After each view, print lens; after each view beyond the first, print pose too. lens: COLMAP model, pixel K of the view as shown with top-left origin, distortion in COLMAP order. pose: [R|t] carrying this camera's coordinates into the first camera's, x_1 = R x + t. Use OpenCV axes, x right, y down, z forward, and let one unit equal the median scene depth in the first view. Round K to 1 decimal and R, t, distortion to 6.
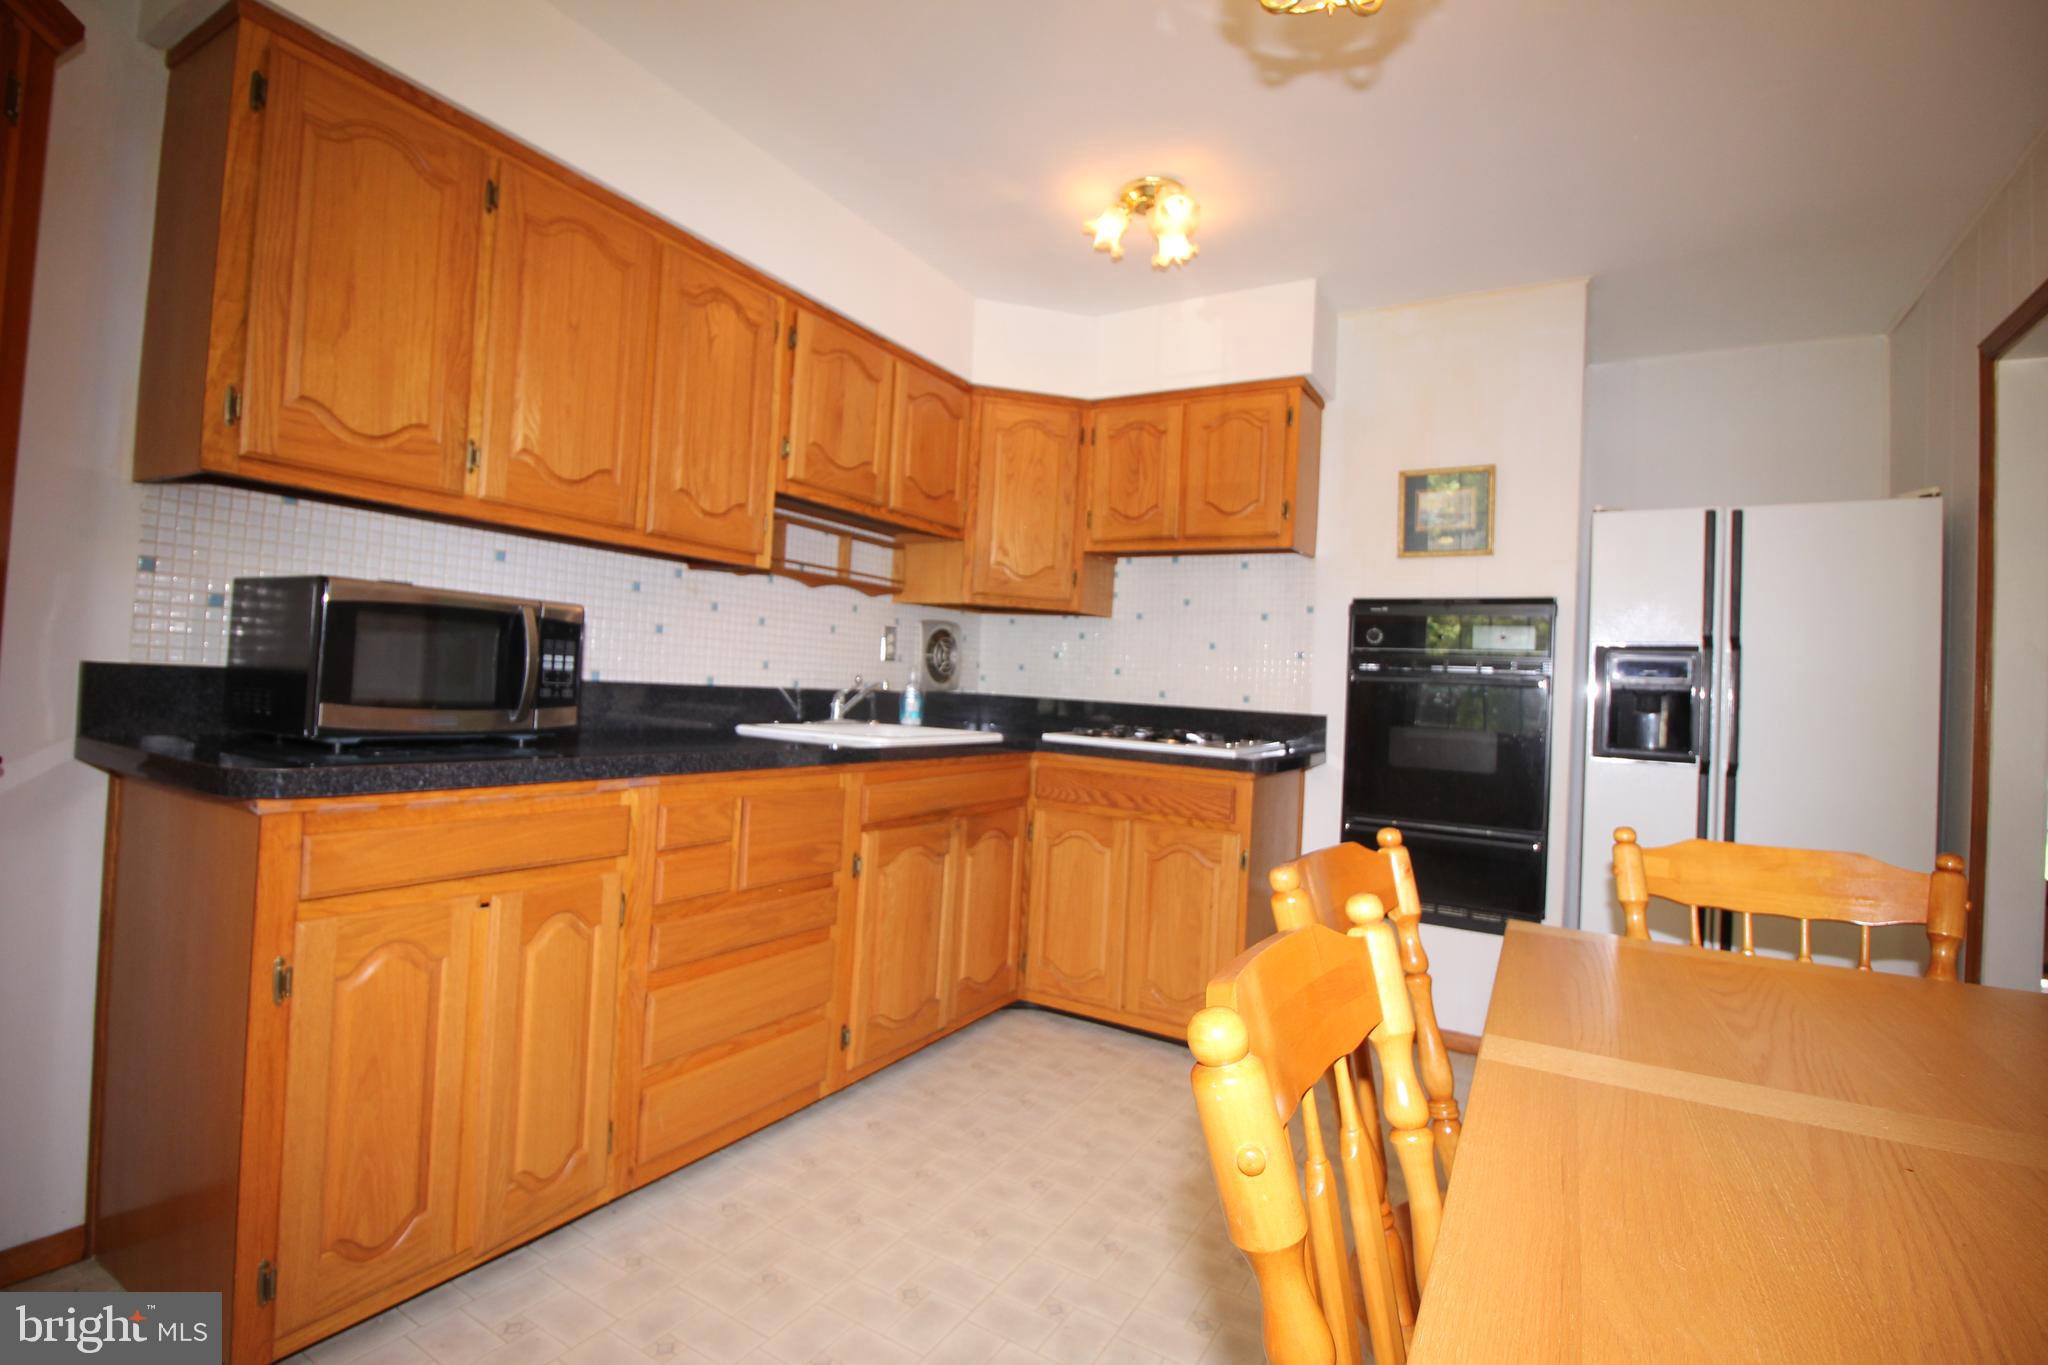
lens RADIAL K [[948.4, 0, 1012.5], [0, 948.4, 663.1], [0, 0, 1]] dist [-0.000805, -0.012174]
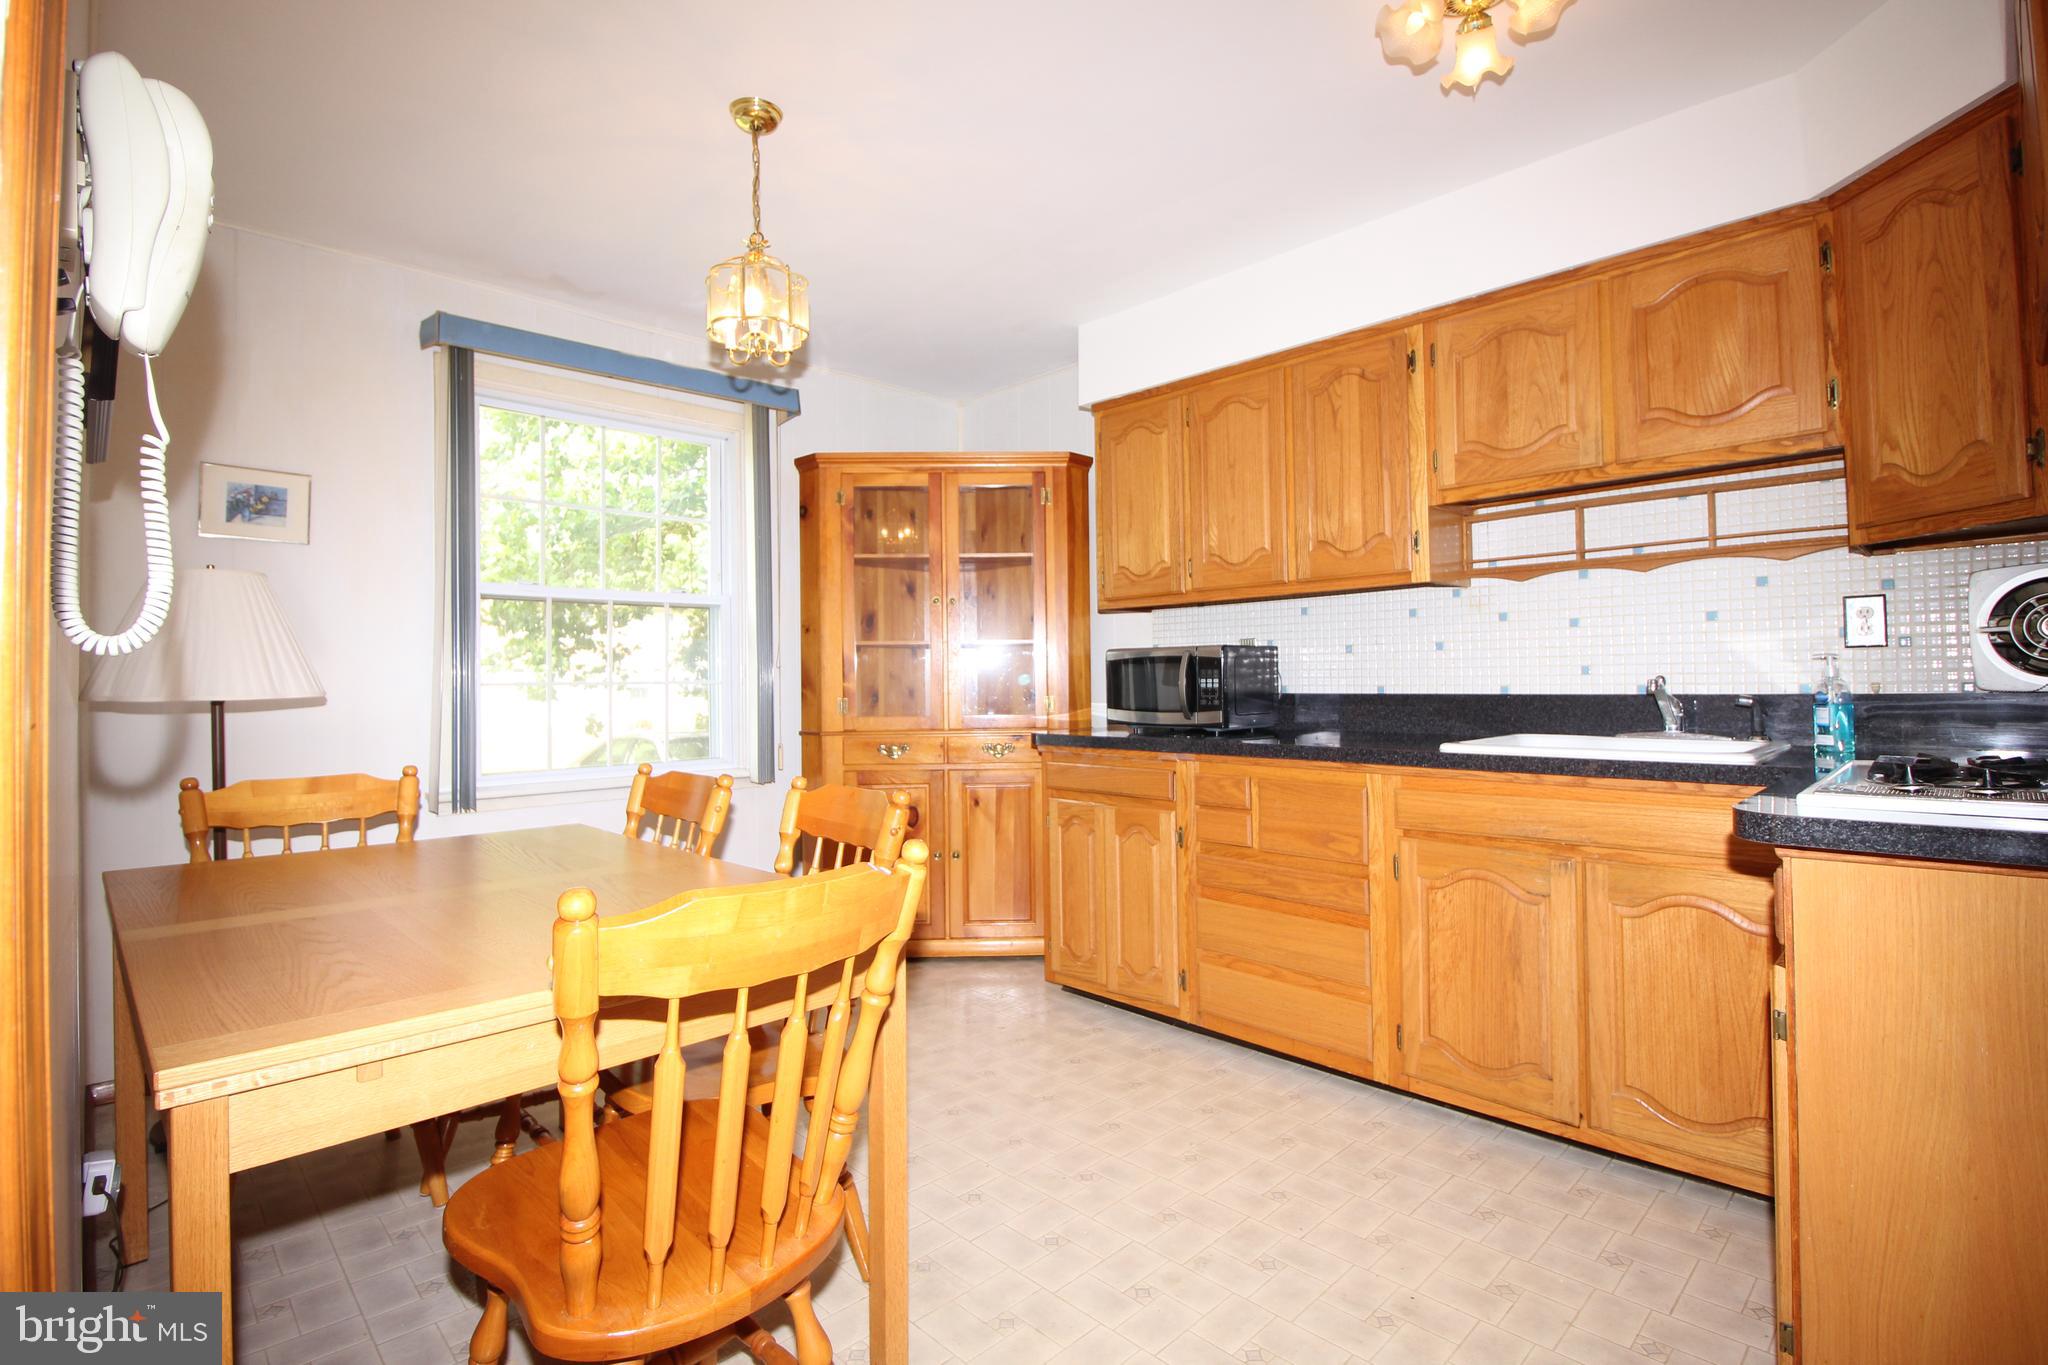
lens RADIAL K [[956.5, 0, 1012.1], [0, 956.5, 664.7], [0, 0, 1]] dist [0.001636, -0.013946]
pose [[-0.261044, -0.066016, -0.963067, 0.870154], [0.021358, 0.997020, -0.074133, 0.060528], [0.965091, -0.039921, -0.258856, 0.816214]]
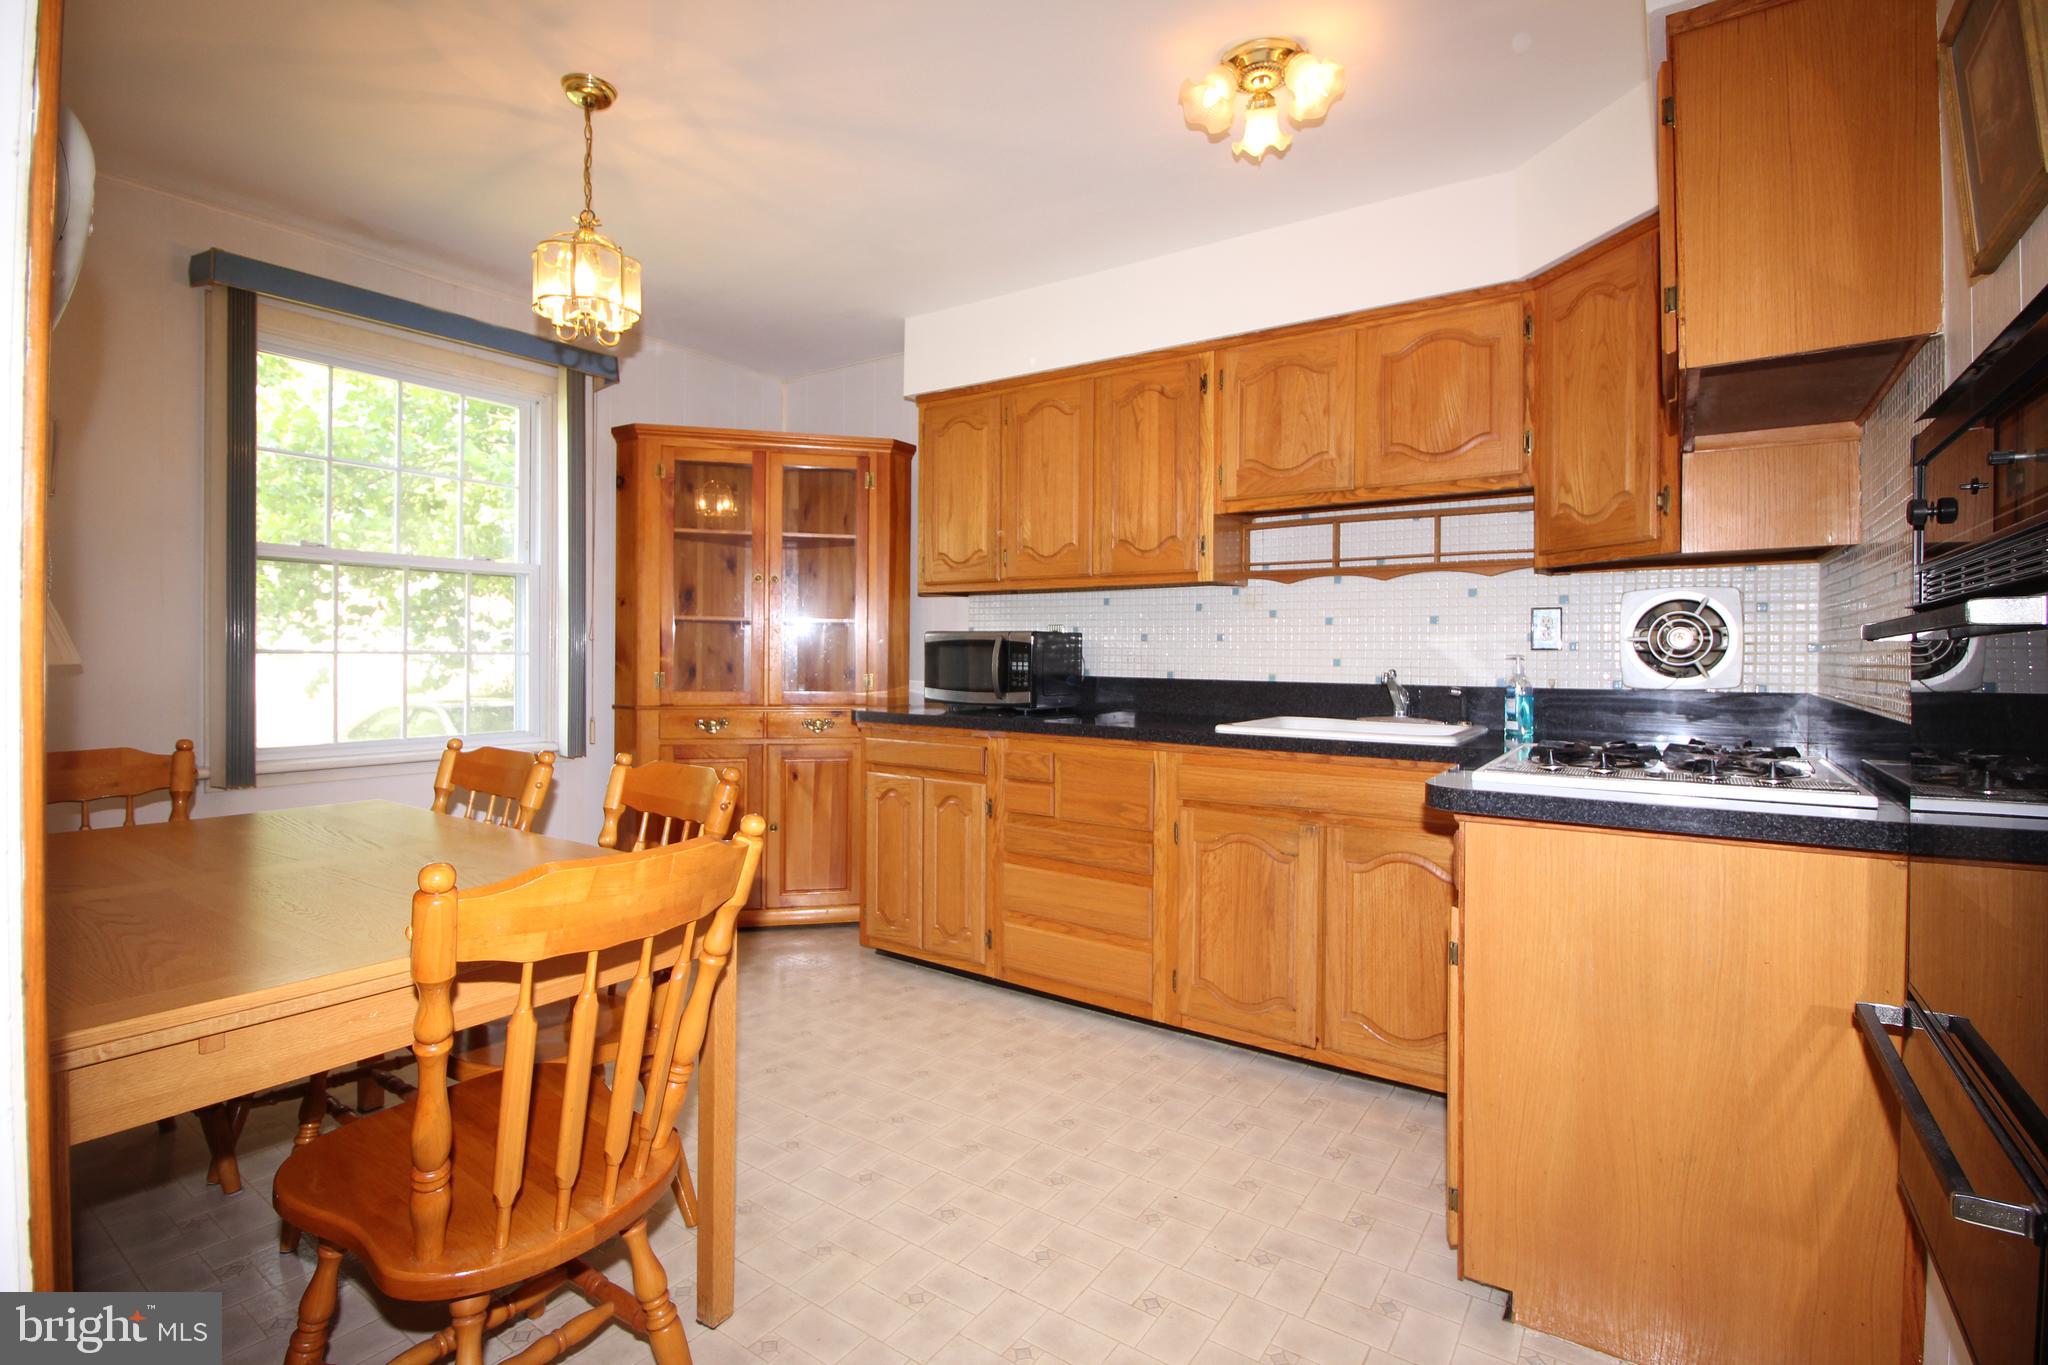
lens RADIAL K [[948.4, 0, 1012.5], [0, 948.4, 663.1], [0, 0, 1]] dist [-0.000805, -0.012174]
pose [[-0.068304, -0.043332, -0.996723, 0.930871], [0.009737, 0.998980, -0.044098, 0.052455], [0.997617, -0.012717, -0.067813, 0.820895]]
